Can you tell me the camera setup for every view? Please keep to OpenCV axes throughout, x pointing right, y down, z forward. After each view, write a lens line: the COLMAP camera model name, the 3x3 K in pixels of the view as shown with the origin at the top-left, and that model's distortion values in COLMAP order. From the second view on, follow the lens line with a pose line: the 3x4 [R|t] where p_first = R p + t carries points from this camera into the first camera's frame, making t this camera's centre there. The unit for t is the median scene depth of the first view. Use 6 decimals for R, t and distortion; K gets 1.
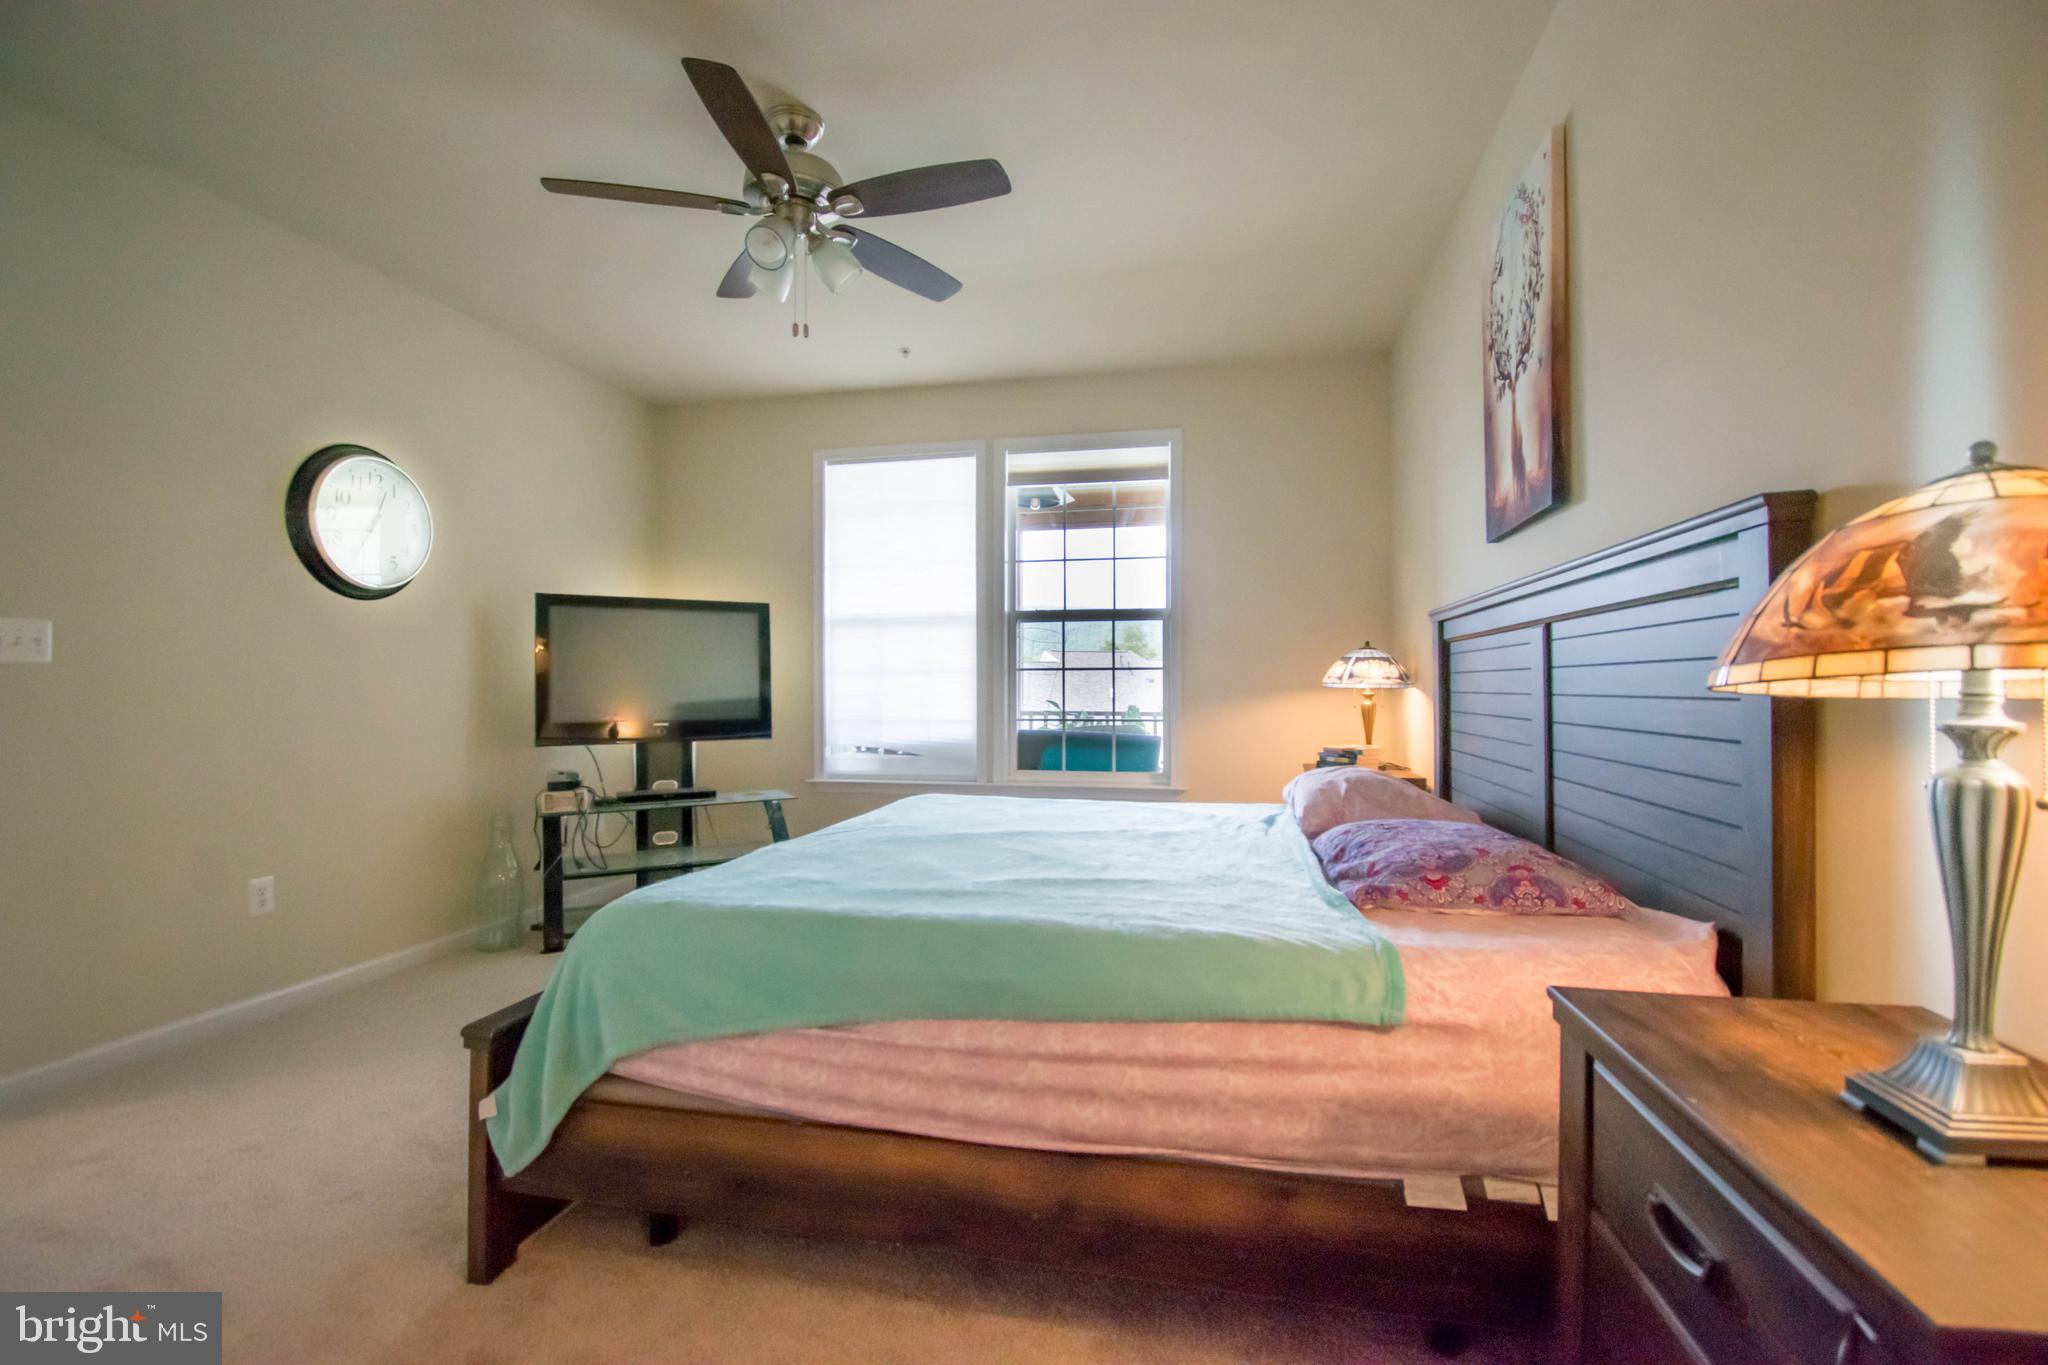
lens RADIAL K [[901.0, 0, 1034.5], [0, 901.0, 679.6], [0, 0, 1]] dist [0.024198, -0.027983]
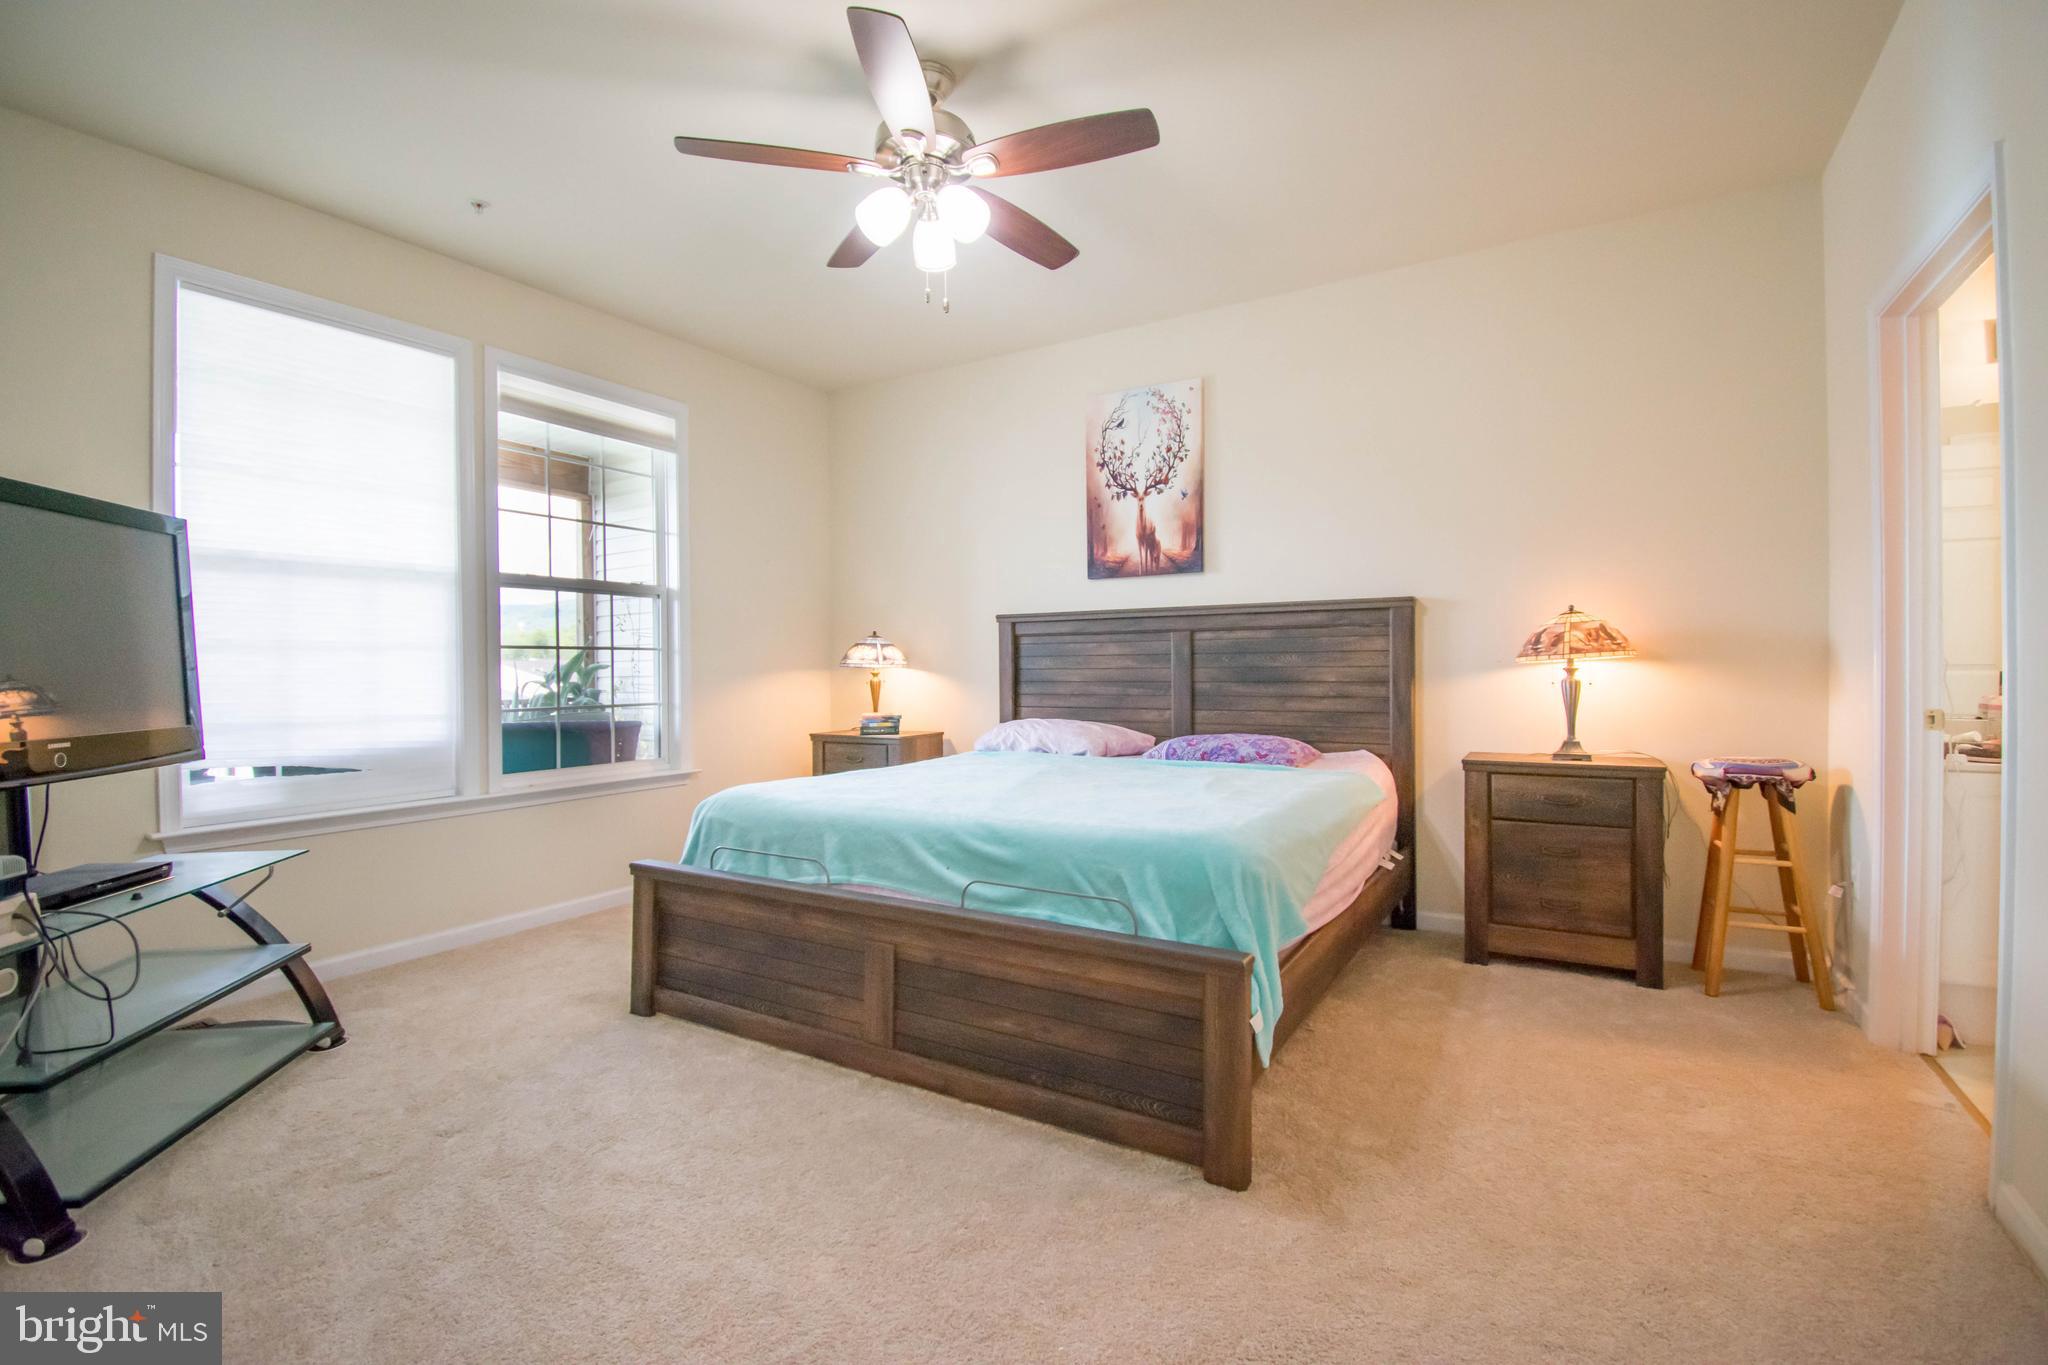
lens RADIAL K [[901.0, 0, 1034.5], [0, 901.0, 679.6], [0, 0, 1]] dist [0.024198, -0.027983]
pose [[0.334644, -0.013774, 0.942244, -0.612941], [-0.001115, 0.999887, 0.015013, 0.004738], [-0.942344, -0.006074, 0.334590, 0.299935]]
